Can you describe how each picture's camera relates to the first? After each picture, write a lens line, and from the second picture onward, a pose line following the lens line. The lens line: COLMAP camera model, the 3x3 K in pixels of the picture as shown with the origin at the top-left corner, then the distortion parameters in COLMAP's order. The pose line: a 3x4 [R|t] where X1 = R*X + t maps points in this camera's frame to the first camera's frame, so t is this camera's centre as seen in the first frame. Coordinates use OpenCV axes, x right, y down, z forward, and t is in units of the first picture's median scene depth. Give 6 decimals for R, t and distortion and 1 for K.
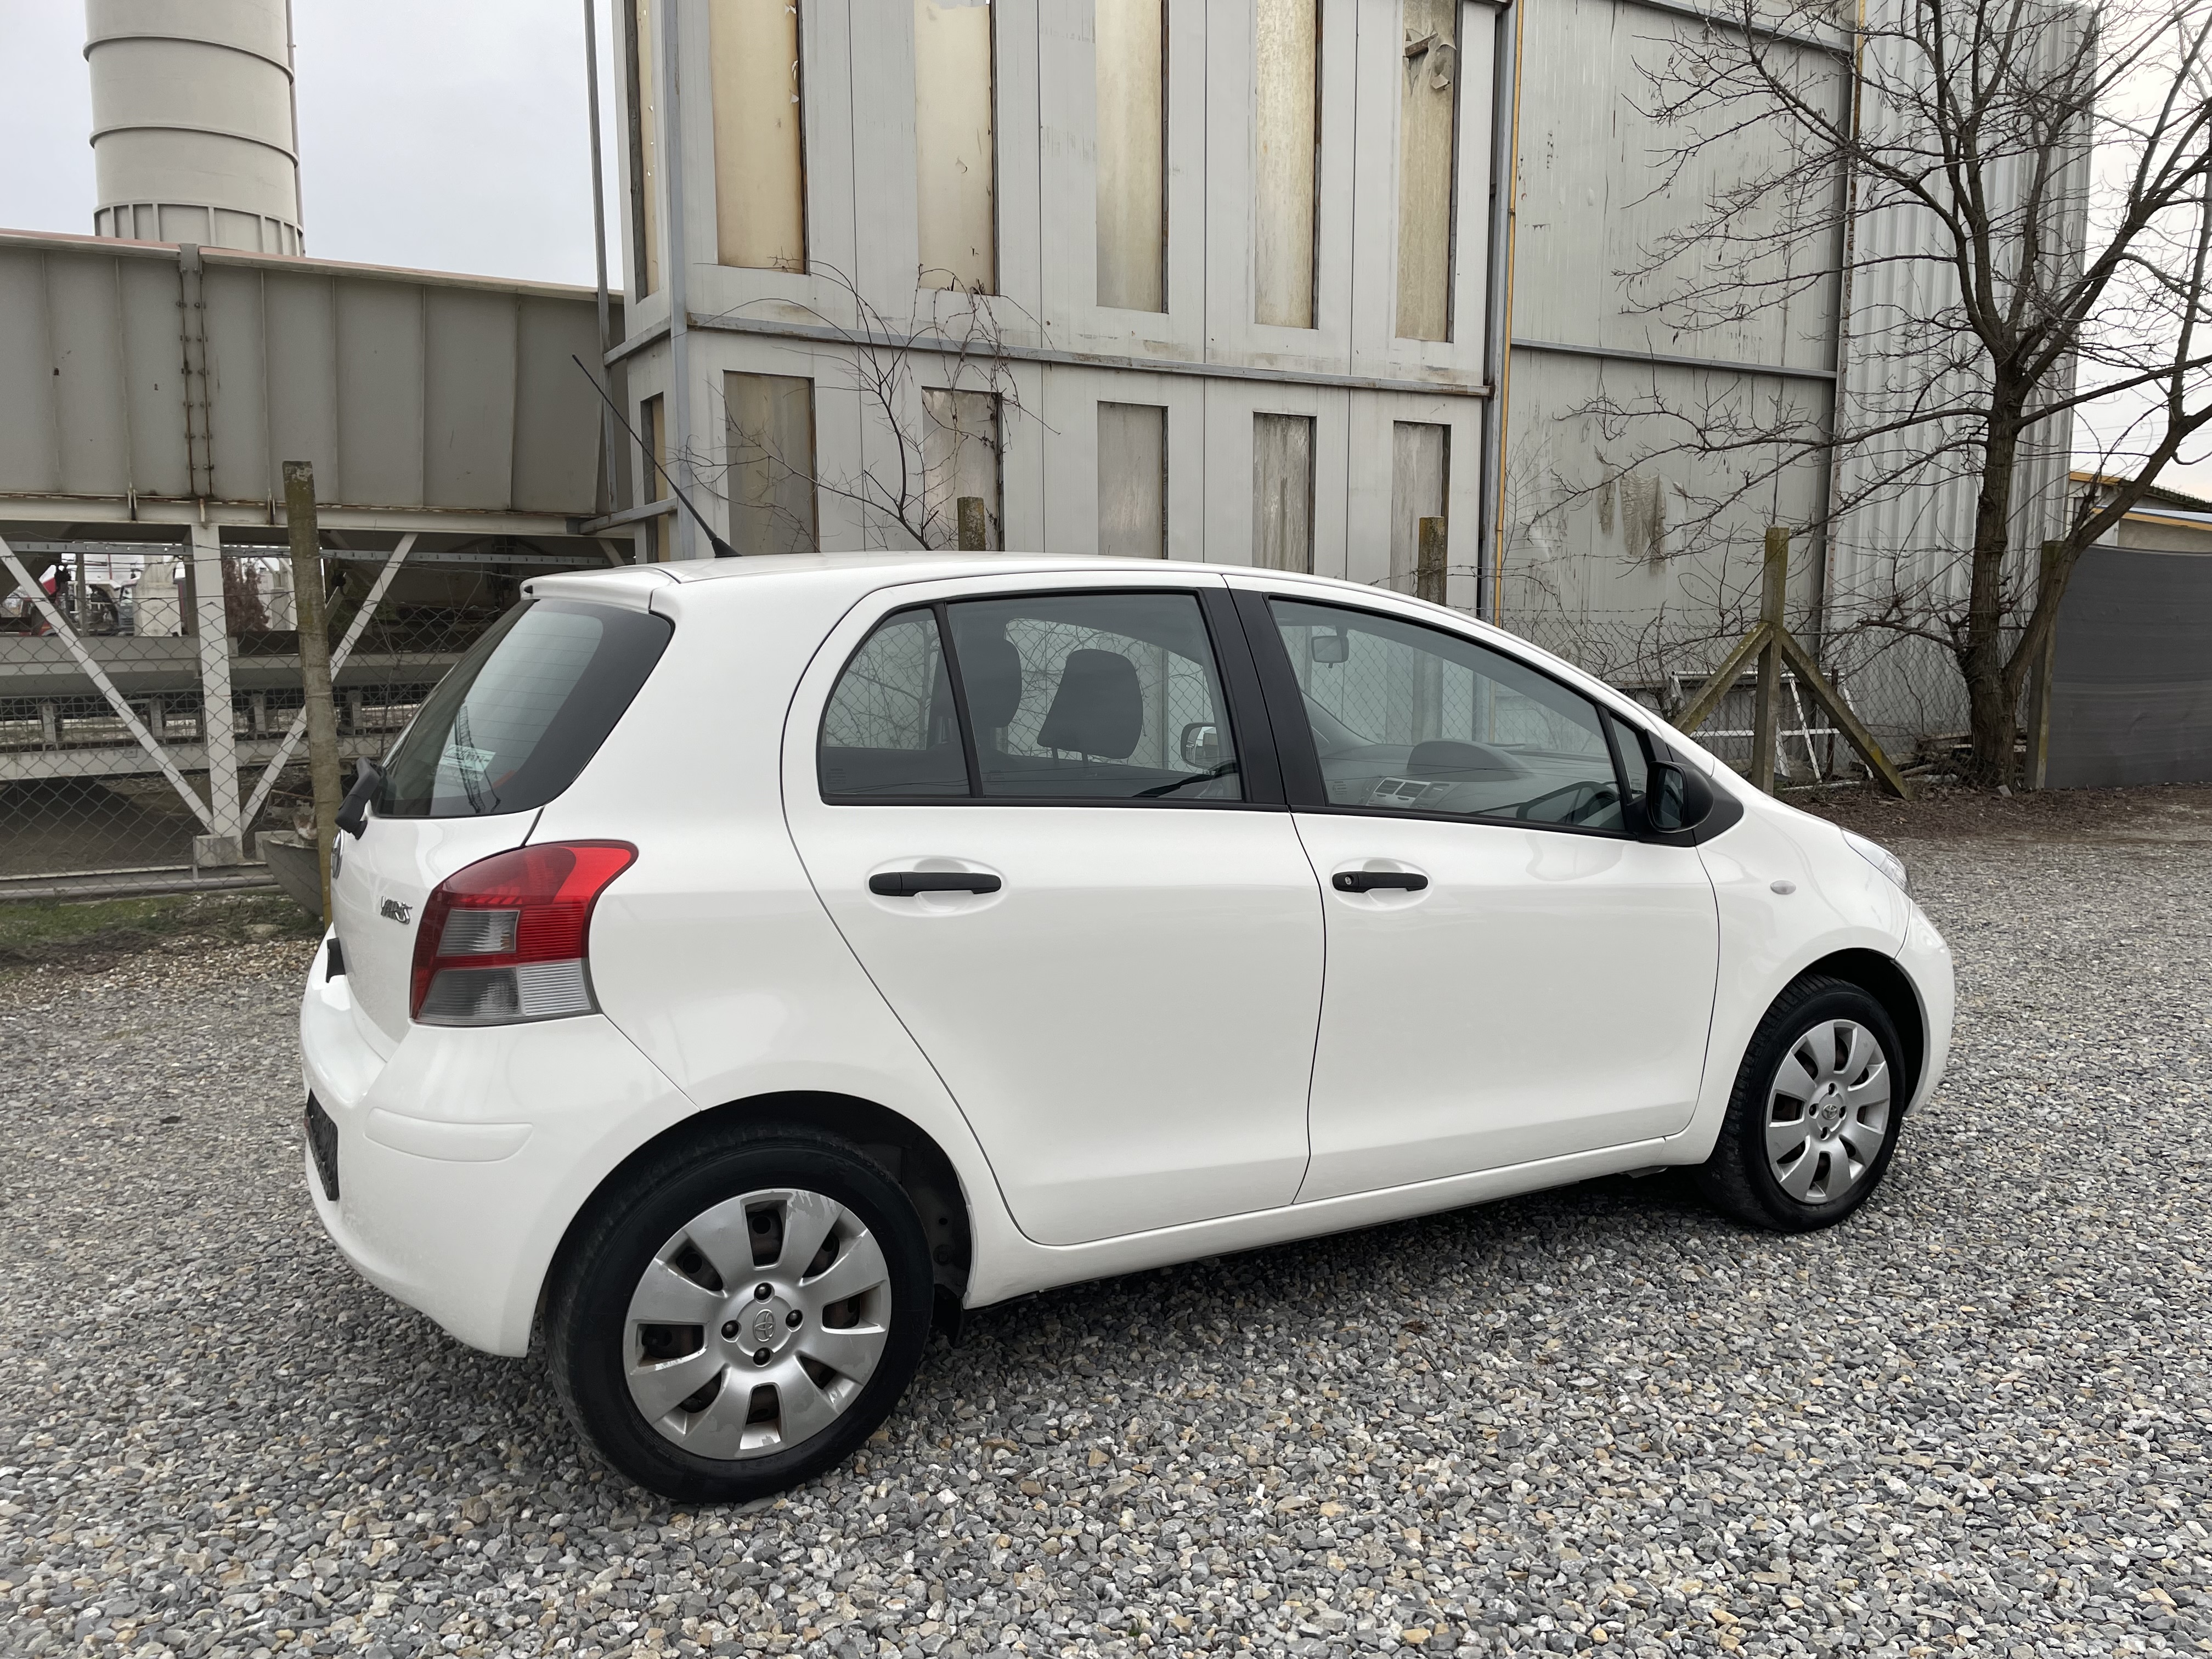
lens RADIAL K [[1657.0, 0, 1127.3], [0, 1657.0, 839.8], [0, 0, 1]] dist [0.092425, -0.120525]
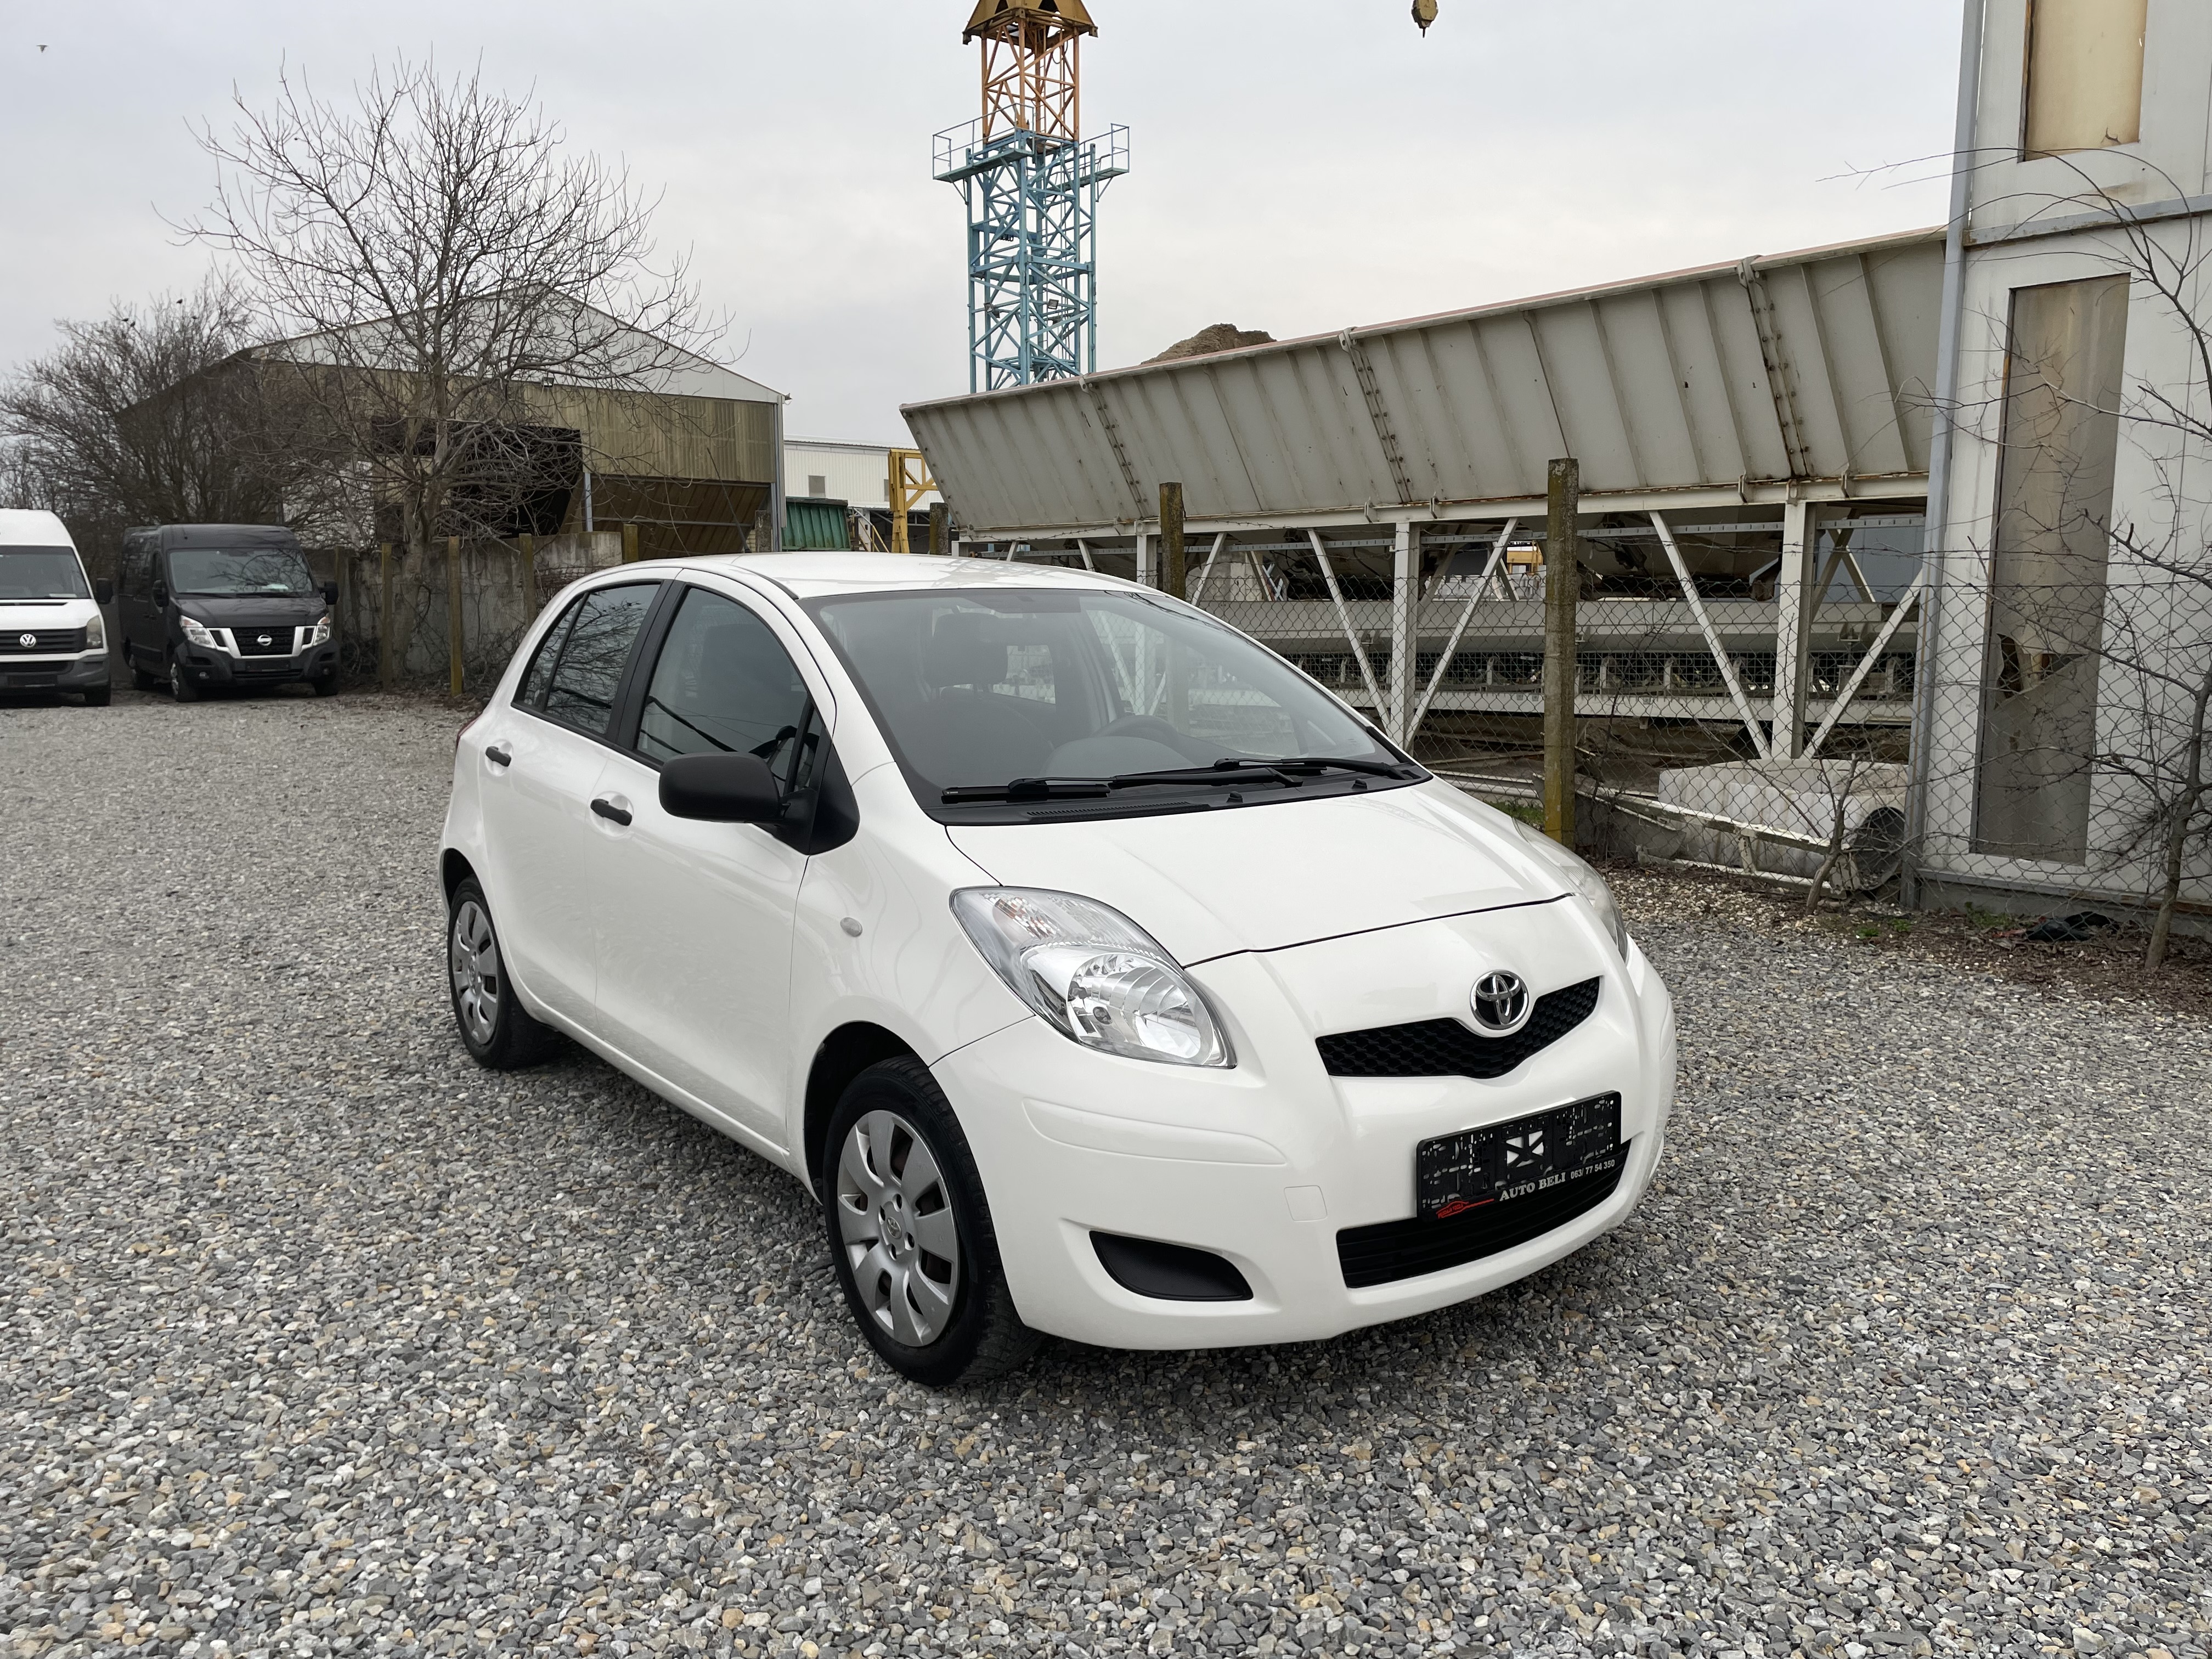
lens RADIAL K [[1660.4, 0, 1117.9], [0, 1660.4, 825.5], [0, 0, 1]] dist [0.086073, -0.112830]
pose [[0.133481, 0.138227, -0.981364, 0.535294], [-0.120362, 0.985157, 0.122390, -0.061571], [0.983715, 0.101783, 0.148137, 0.437173]]
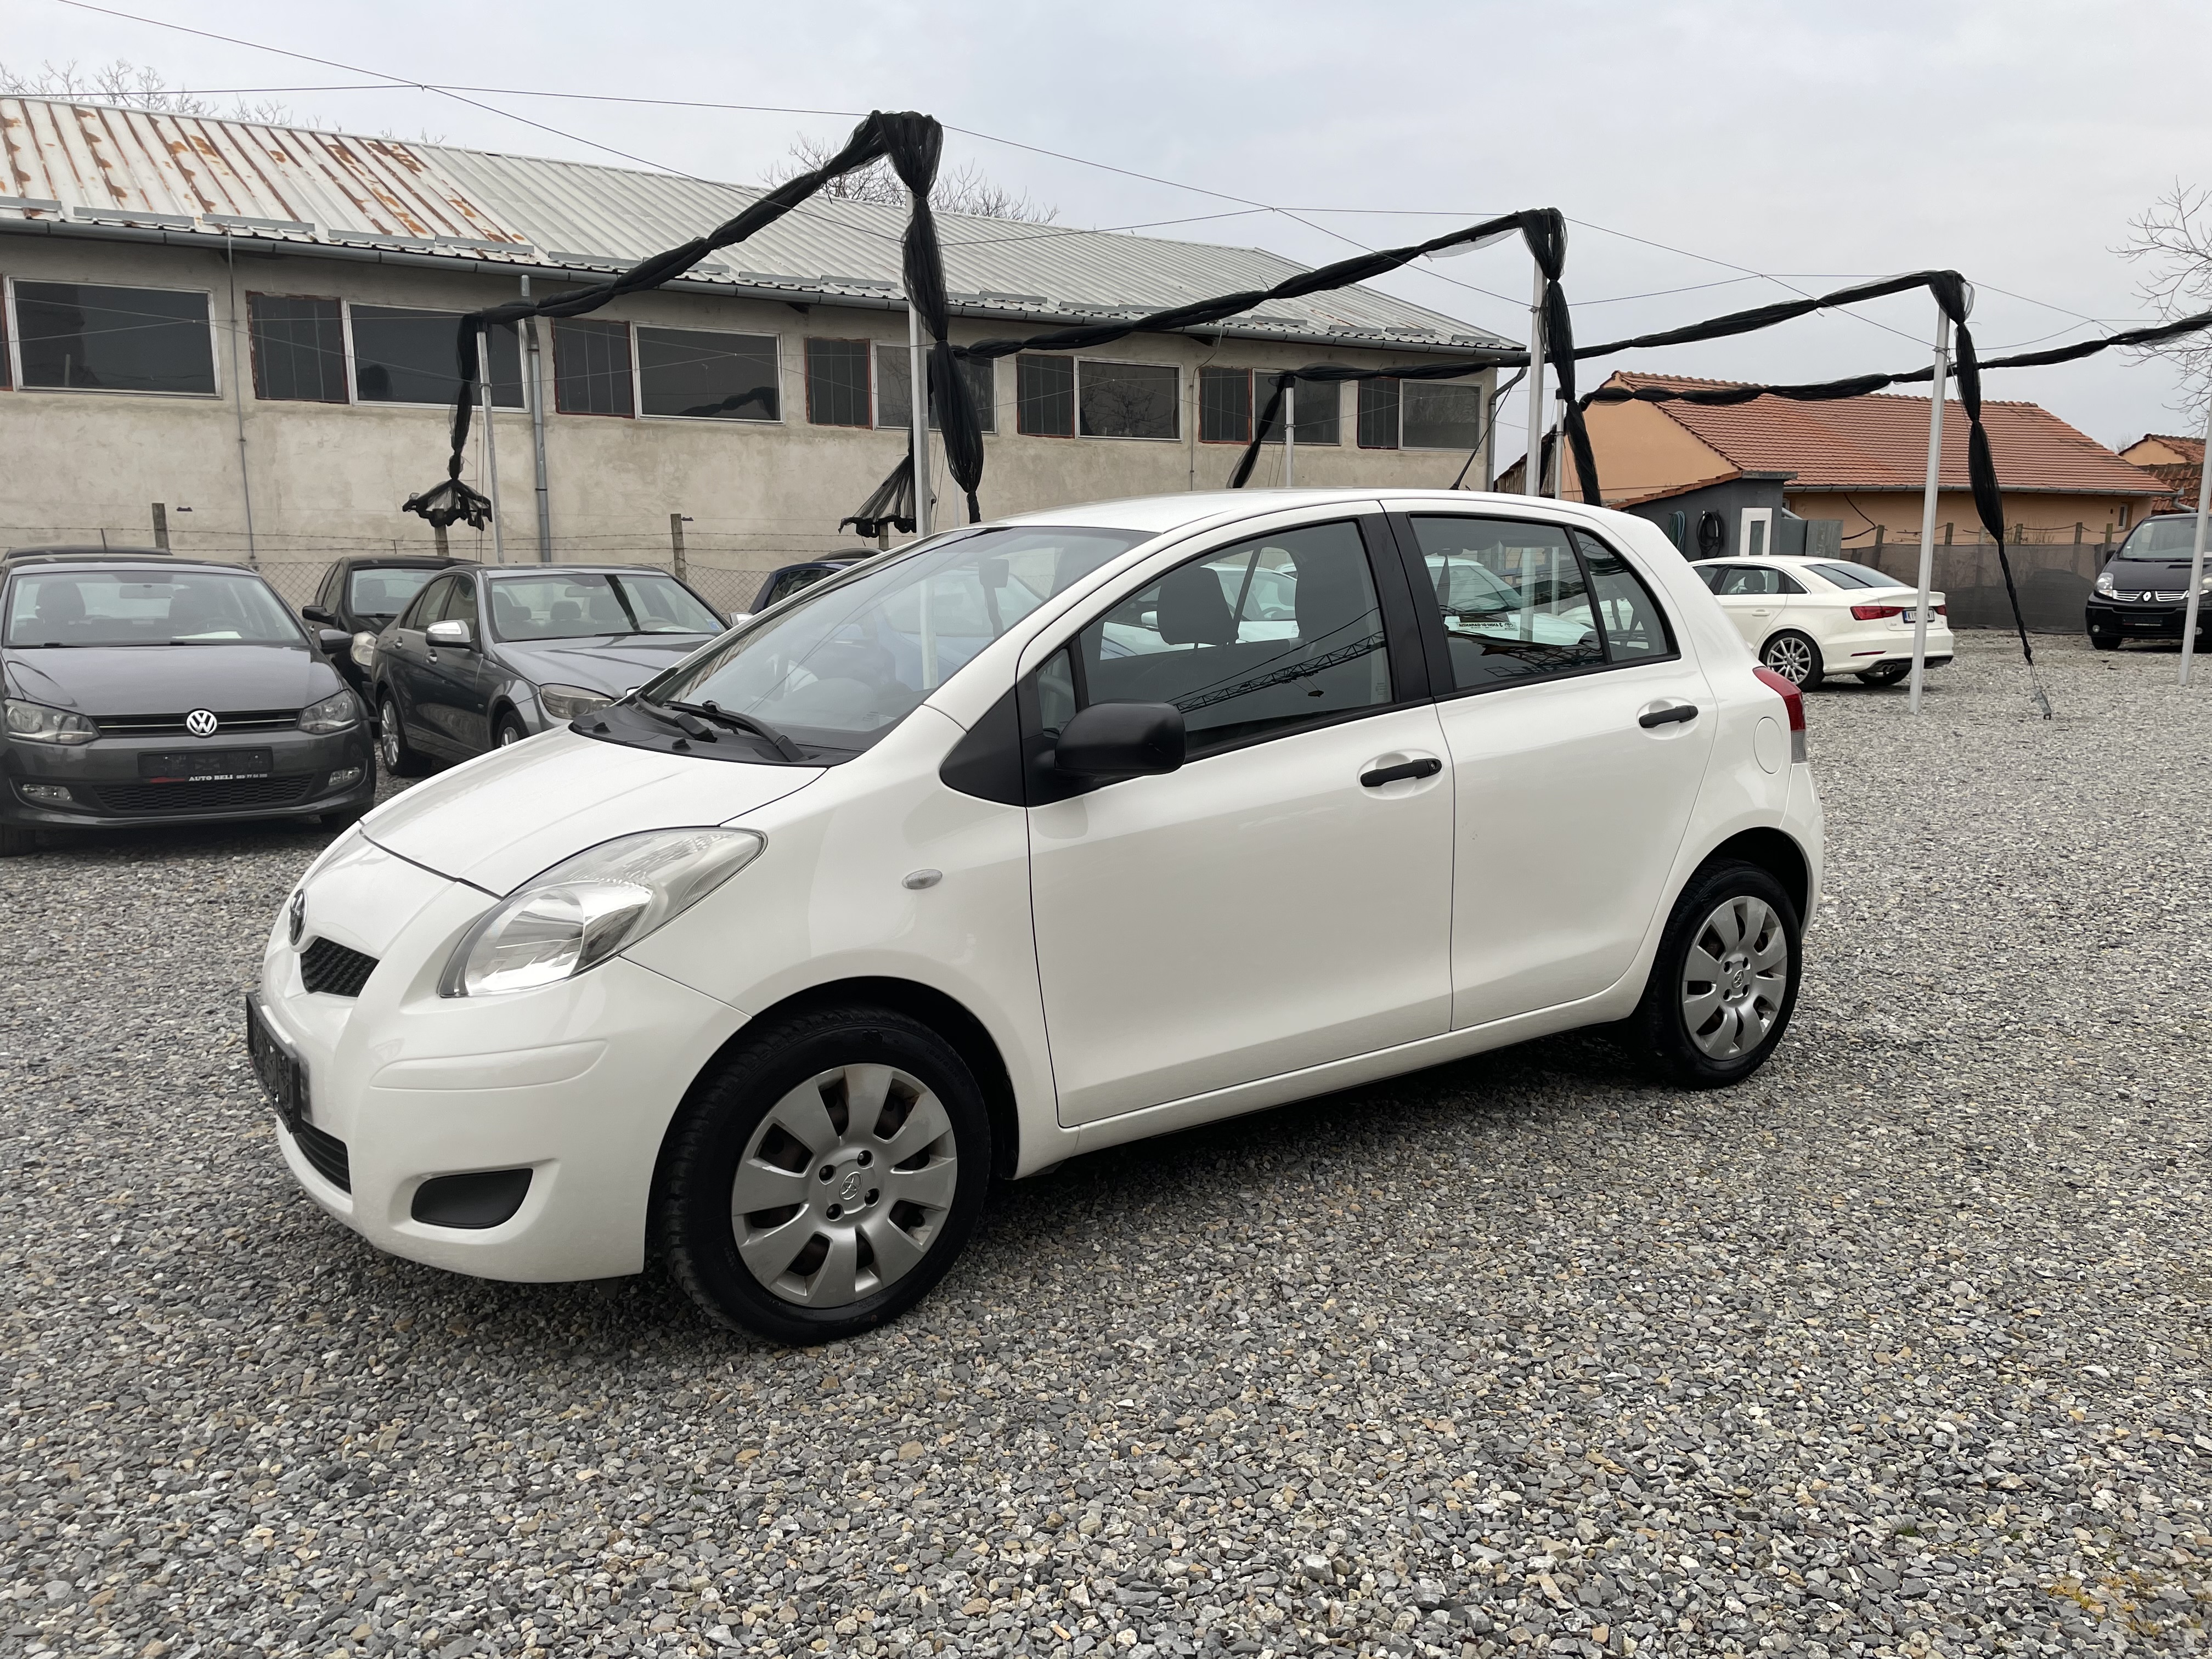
lens RADIAL K [[1654.1, 0, 1120.4], [0, 1654.1, 833.3], [0, 0, 1]] dist [0.094272, -0.123144]
pose [[-0.996426, 0.023726, -0.081075, 0.061902], [0.000083, 0.960024, 0.279918, -0.113242], [0.084475, 0.278911, -0.956594, 0.930387]]
